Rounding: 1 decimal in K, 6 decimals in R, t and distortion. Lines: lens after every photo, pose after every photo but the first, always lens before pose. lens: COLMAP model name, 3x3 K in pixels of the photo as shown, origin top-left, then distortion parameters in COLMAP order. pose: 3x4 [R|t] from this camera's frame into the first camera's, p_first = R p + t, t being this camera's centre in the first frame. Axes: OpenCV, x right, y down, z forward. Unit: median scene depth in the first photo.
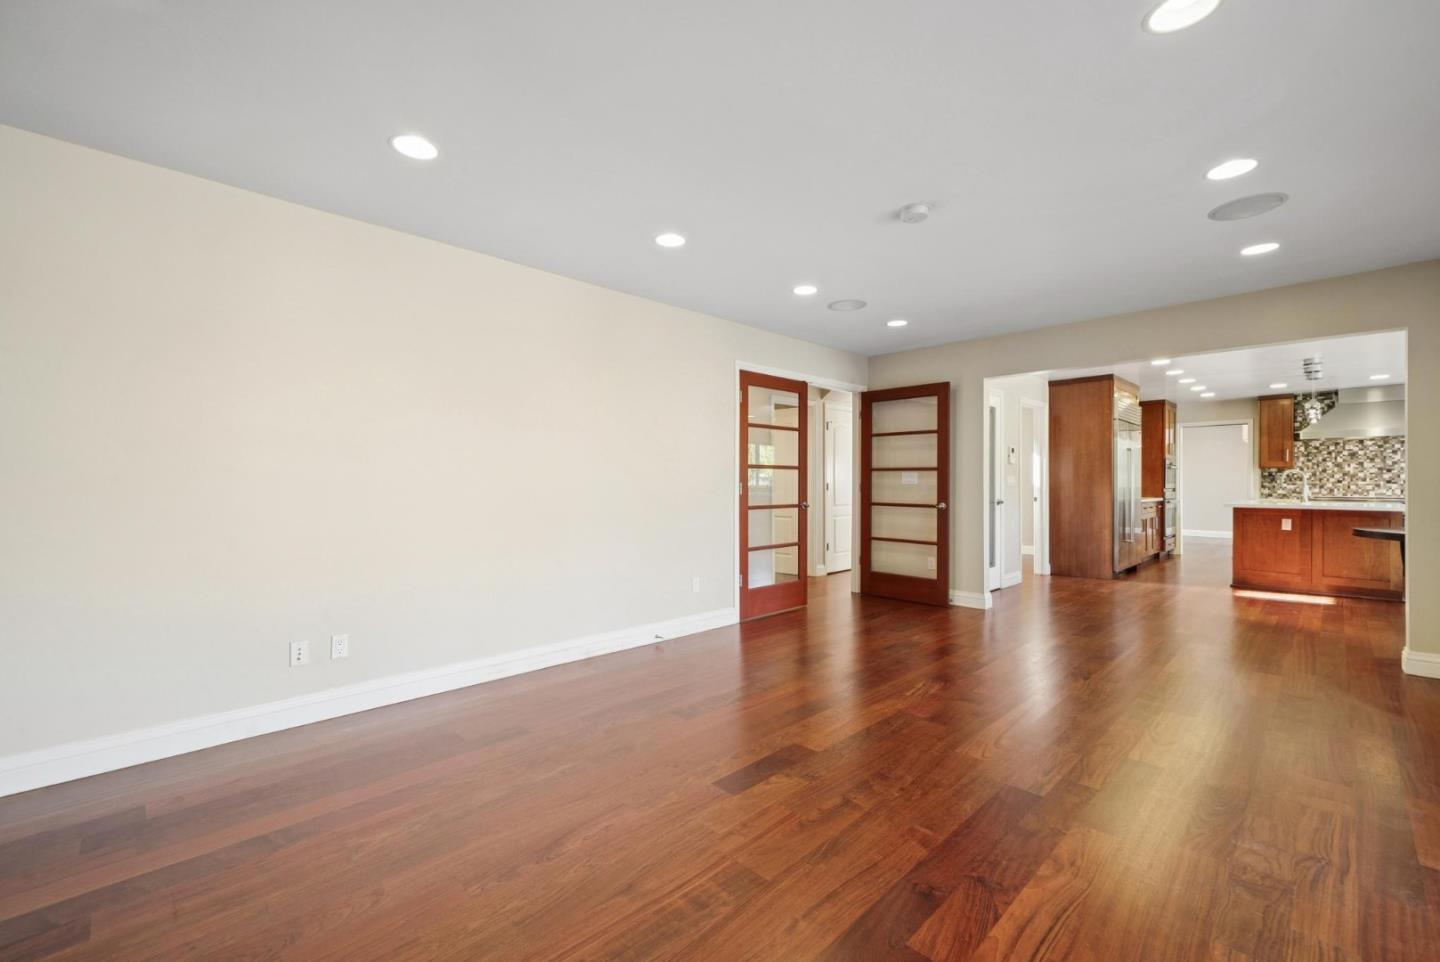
lens RADIAL K [[603.0, 0, 720.0], [0, 603.0, 481.0], [0, 0, 1]] dist [0.011081, 0.000244]
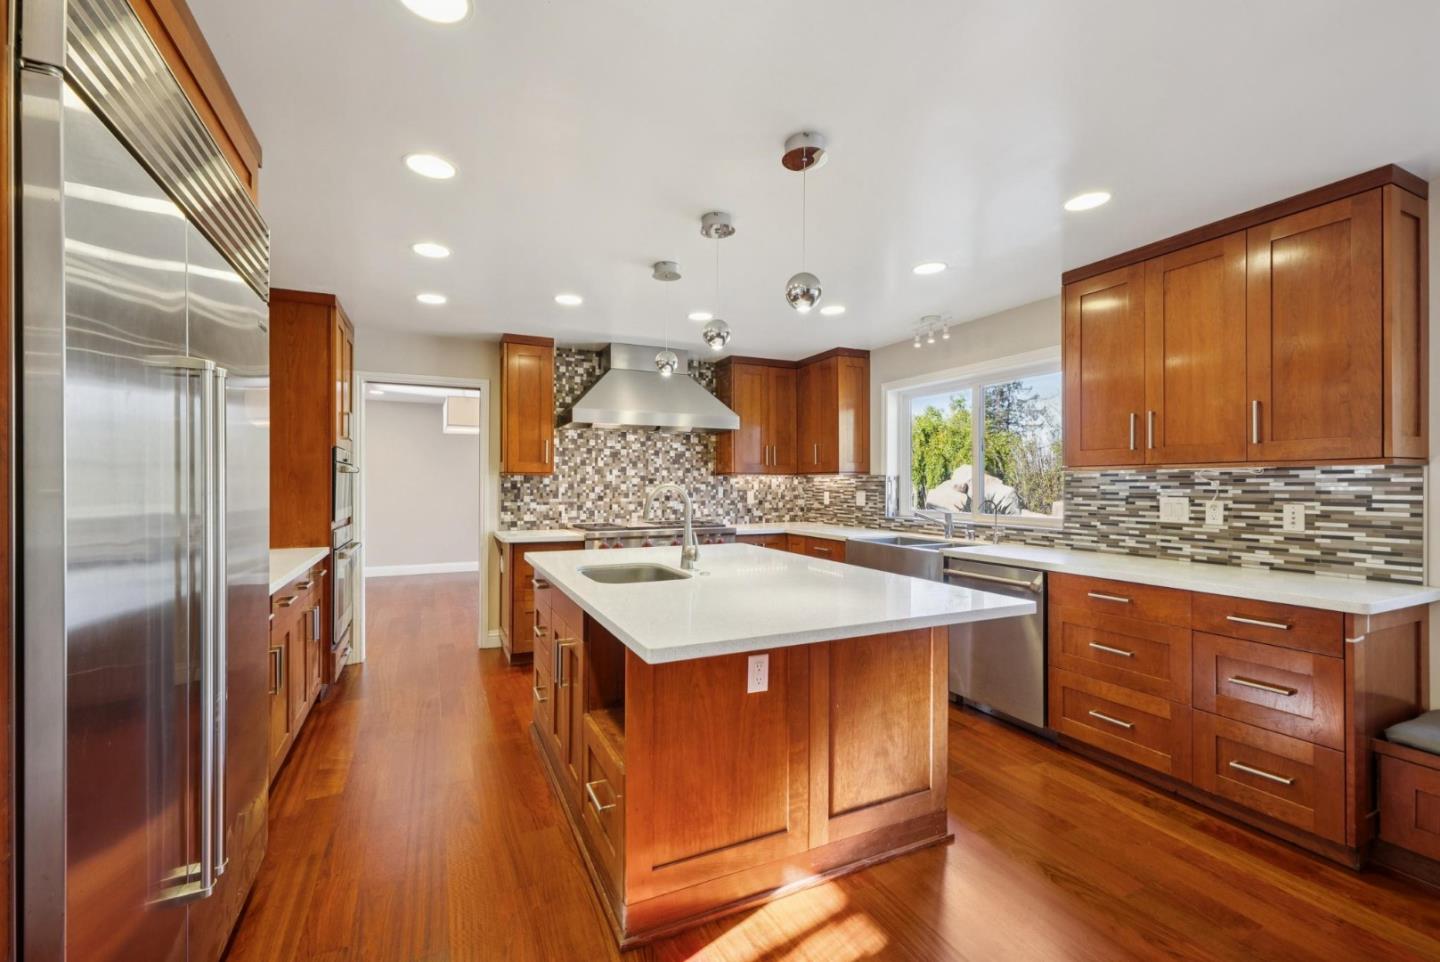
lens RADIAL K [[603.0, 0, 720.0], [0, 603.0, 481.0], [0, 0, 1]] dist [0.011081, 0.000244]
pose [[0.327393, 0.001182, 0.944887, 0.478033], [-0.004067, 0.999992, 0.000158, -0.016875], [-0.944879, -0.003895, 0.327396, 0.682370]]
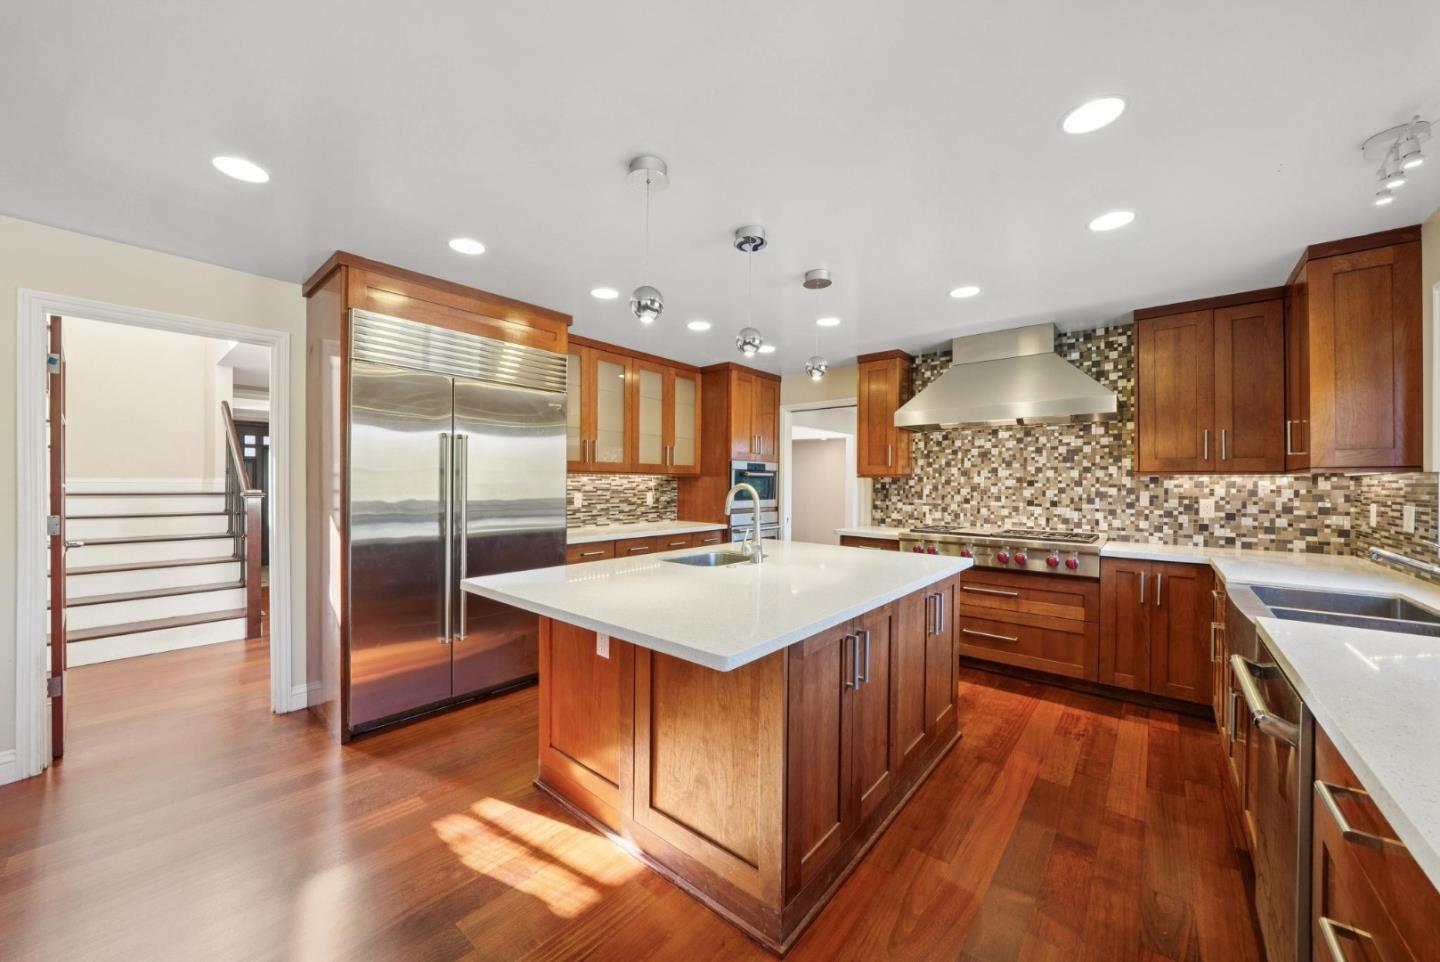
lens RADIAL K [[534.8, 0, 706.4], [0, 534.8, 482.5], [0, 0, 1]] dist [0.000036, -0.000020]
pose [[0.996599, 0.004451, 0.082287, 0.717420], [-0.004794, 0.999981, 0.003973, -0.017510], [-0.082268, -0.004354, 0.996601, 0.503870]]
